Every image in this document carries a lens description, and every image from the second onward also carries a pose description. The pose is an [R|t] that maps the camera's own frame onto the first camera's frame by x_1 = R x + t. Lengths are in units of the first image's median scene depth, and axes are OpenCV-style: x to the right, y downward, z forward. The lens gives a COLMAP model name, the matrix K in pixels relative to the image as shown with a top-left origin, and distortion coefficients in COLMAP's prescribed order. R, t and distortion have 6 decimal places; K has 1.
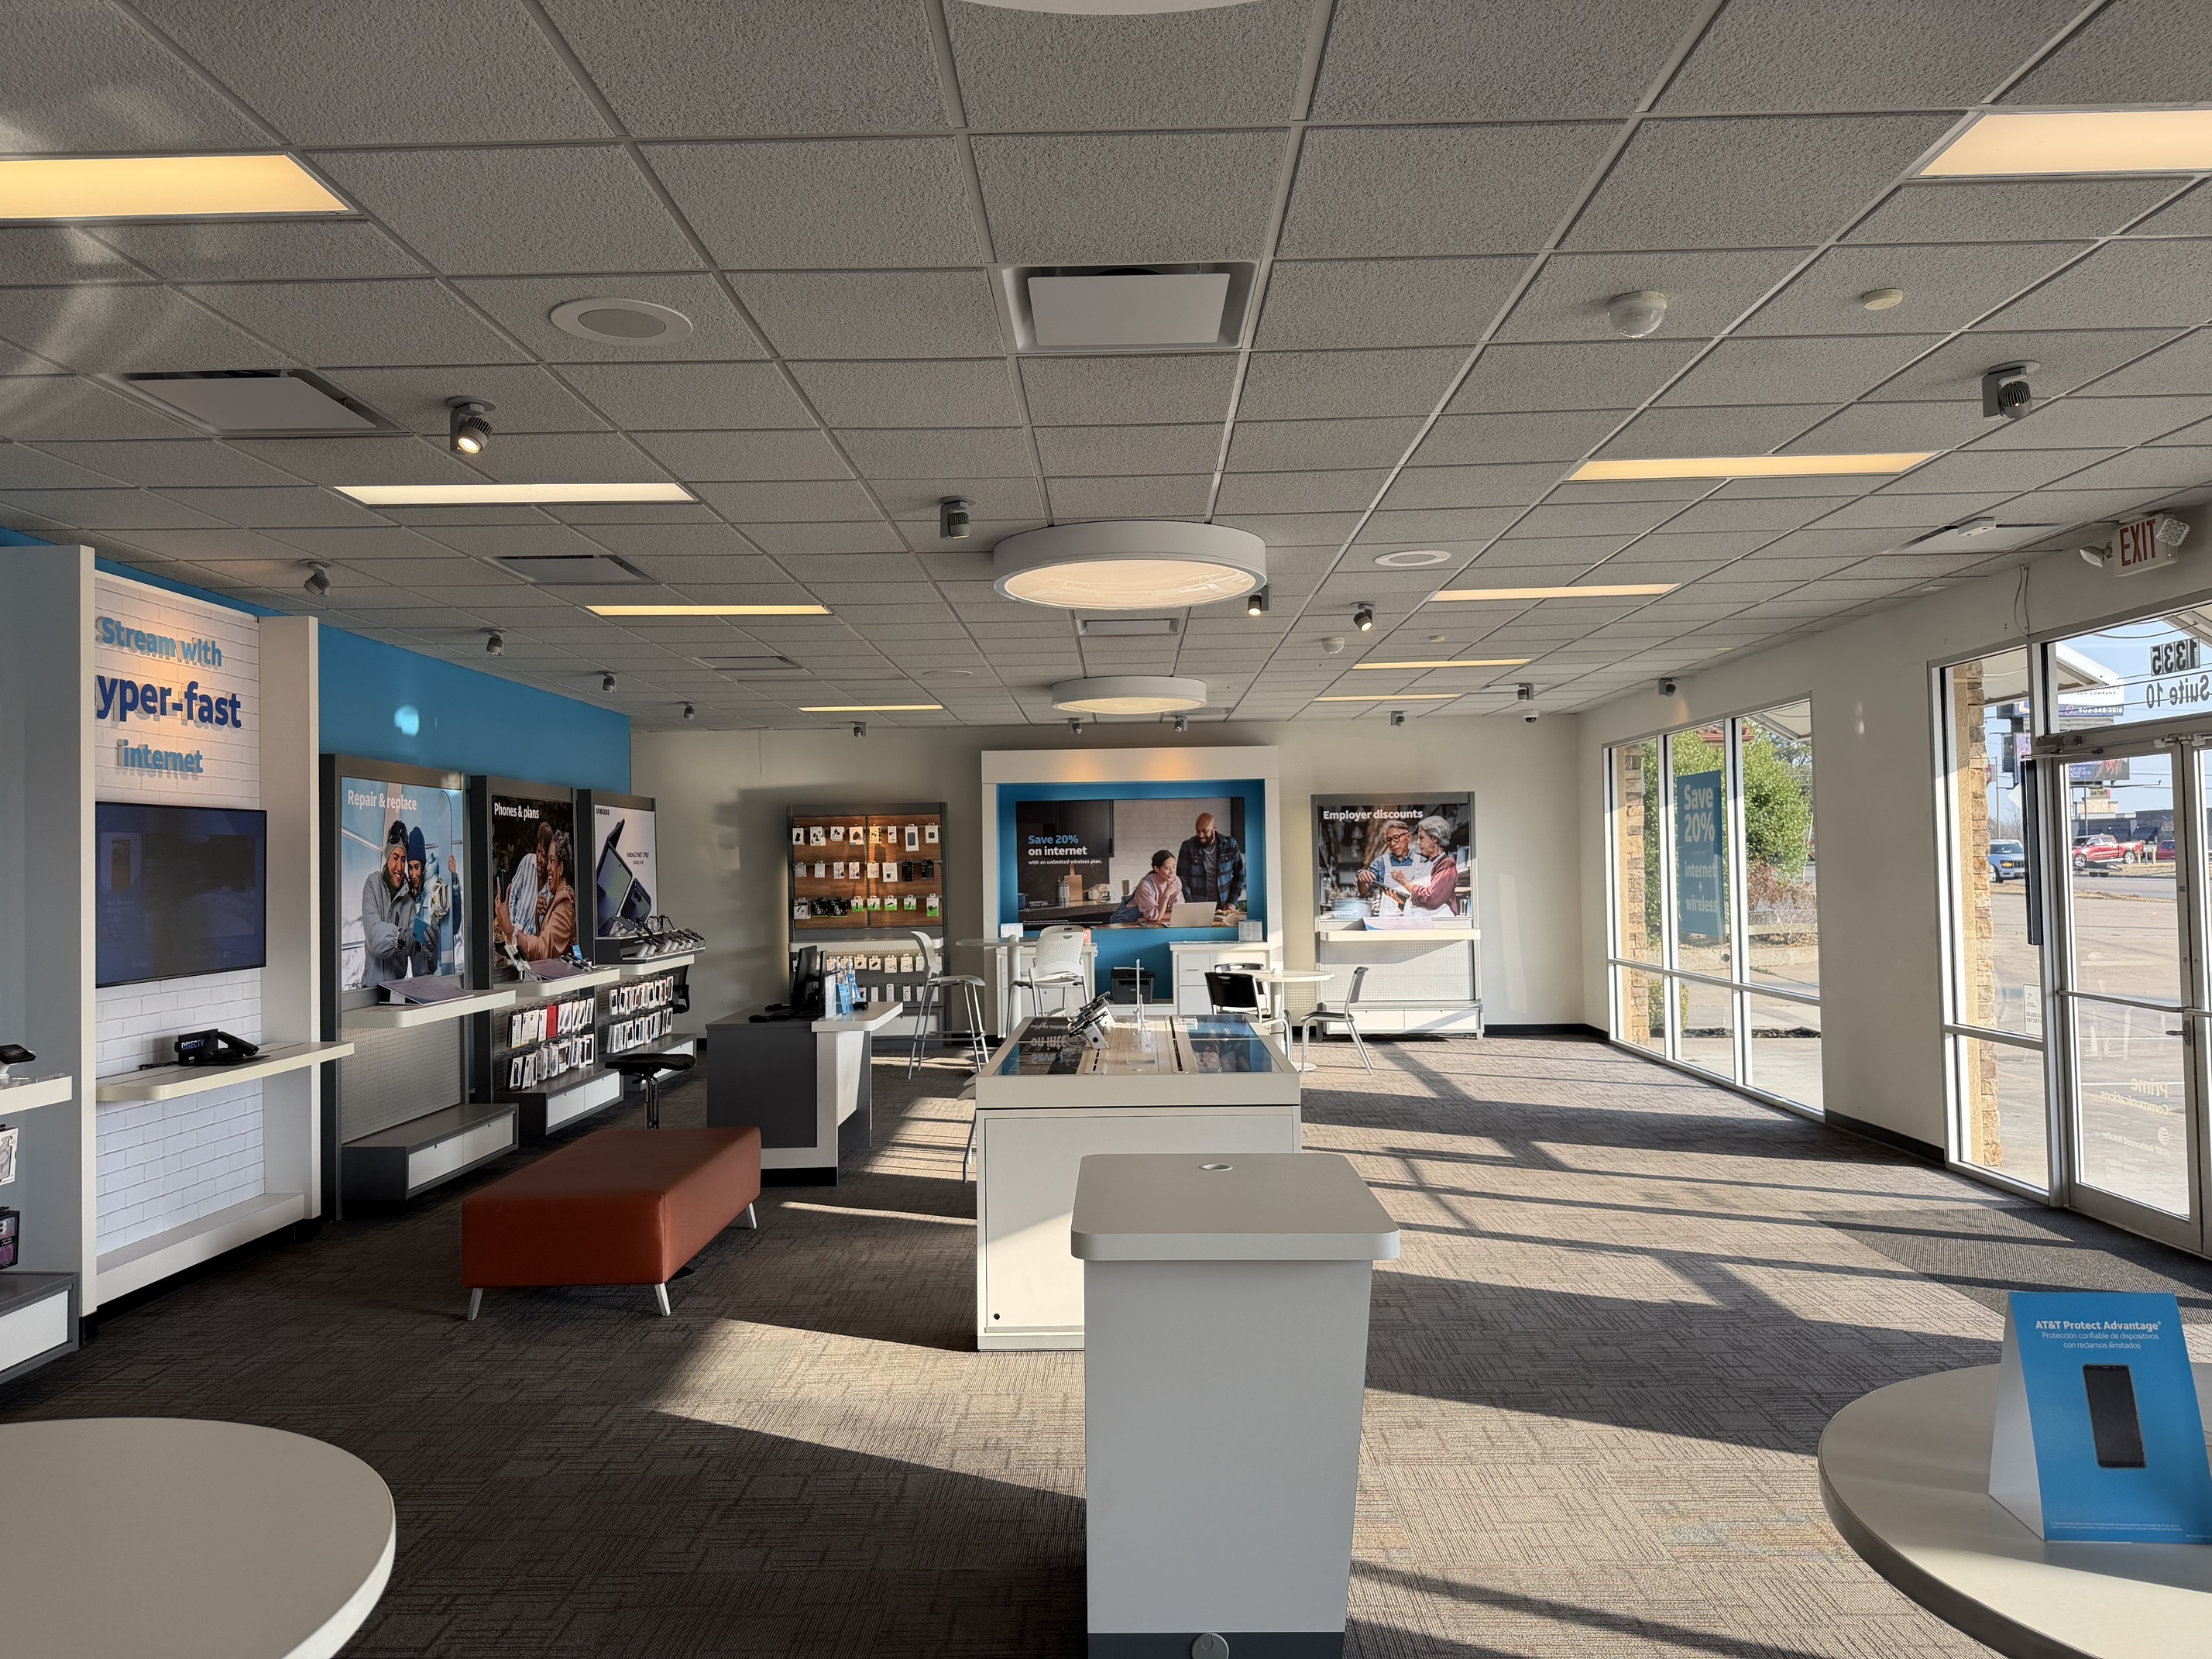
lens RADIAL K [[1542.8, 0, 1097.1], [0, 1542.8, 844.5], [0, 0, 1]] dist [0.056648, -0.065806]
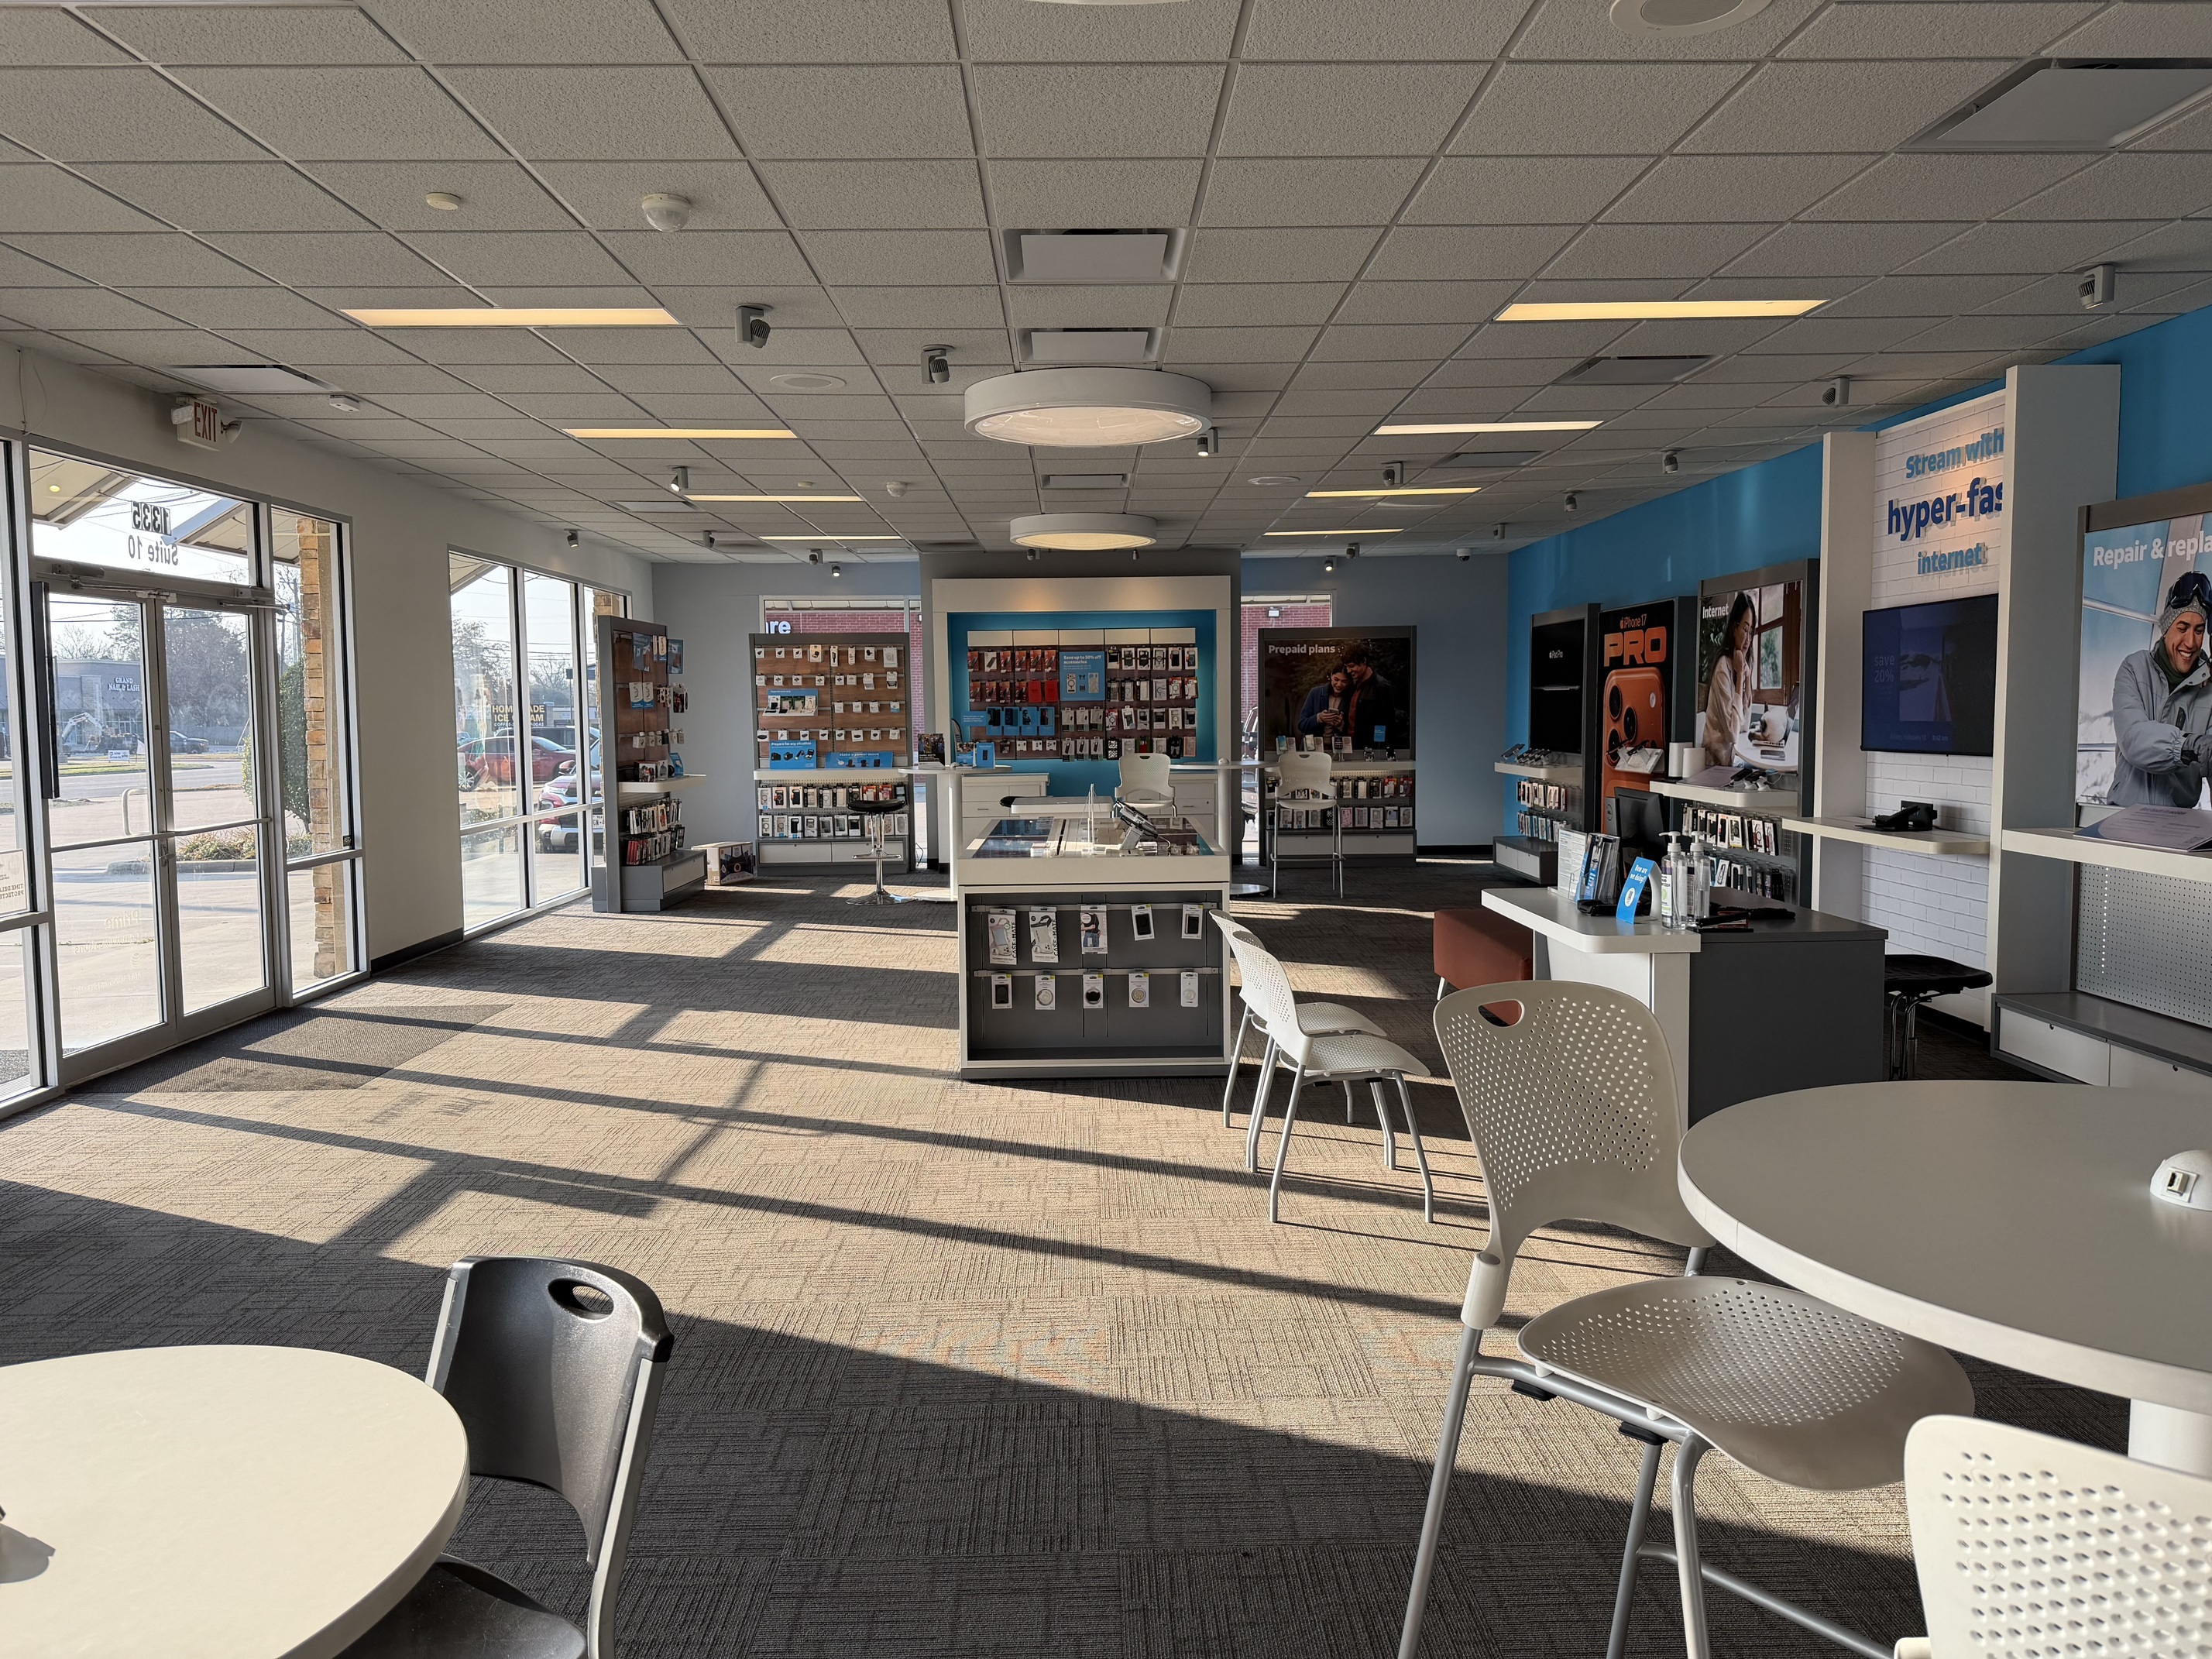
lens RADIAL K [[1542.8, 0, 1103.4], [0, 1542.8, 819.5], [0, 0, 1]] dist [0.056648, -0.065806]
pose [[-0.999167, 0.031678, -0.025742, 0.021903], [0.030060, 0.997687, 0.060964, 0.020240], [0.027613, 0.060140, -0.997808, 0.939017]]
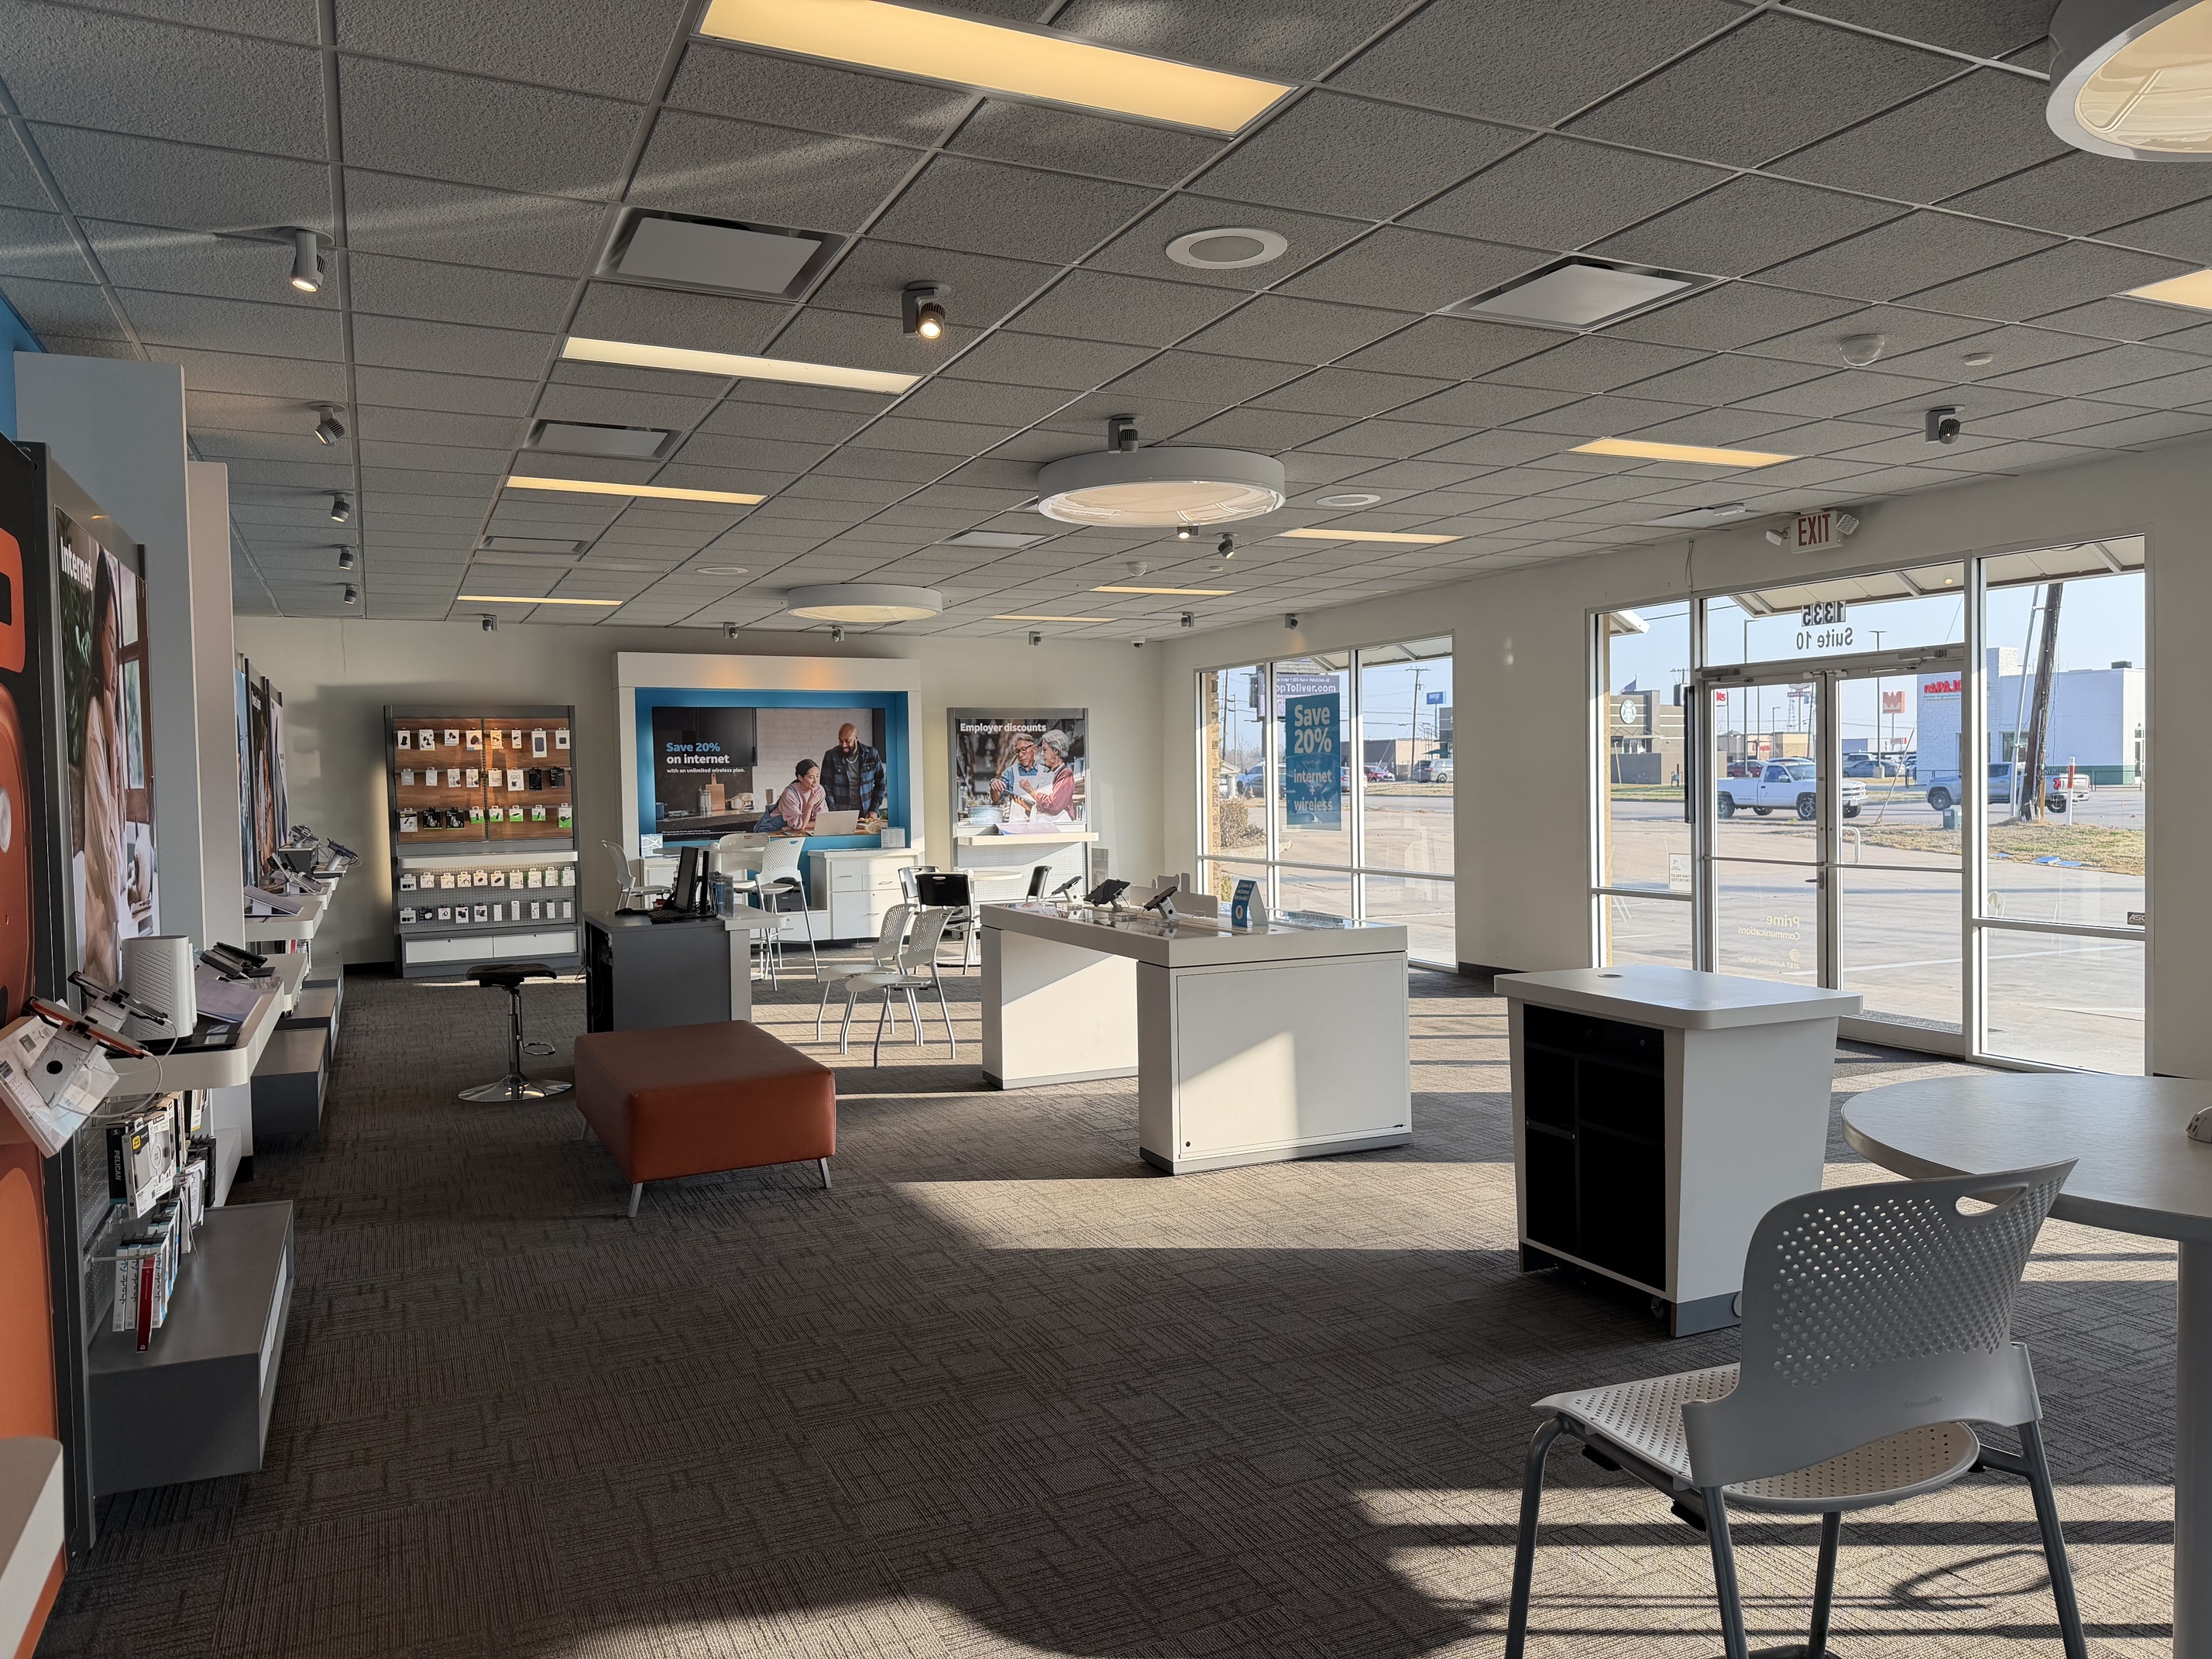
lens RADIAL K [[1542.8, 0, 1115.2], [0, 1542.8, 846.0], [0, 0, 1]] dist [0.056648, -0.065806]
pose [[0.898525, -0.017612, 0.438569, -0.222424], [-0.004197, 0.998804, 0.048707, 0.010384], [-0.438902, -0.045605, 0.897377, 0.003291]]
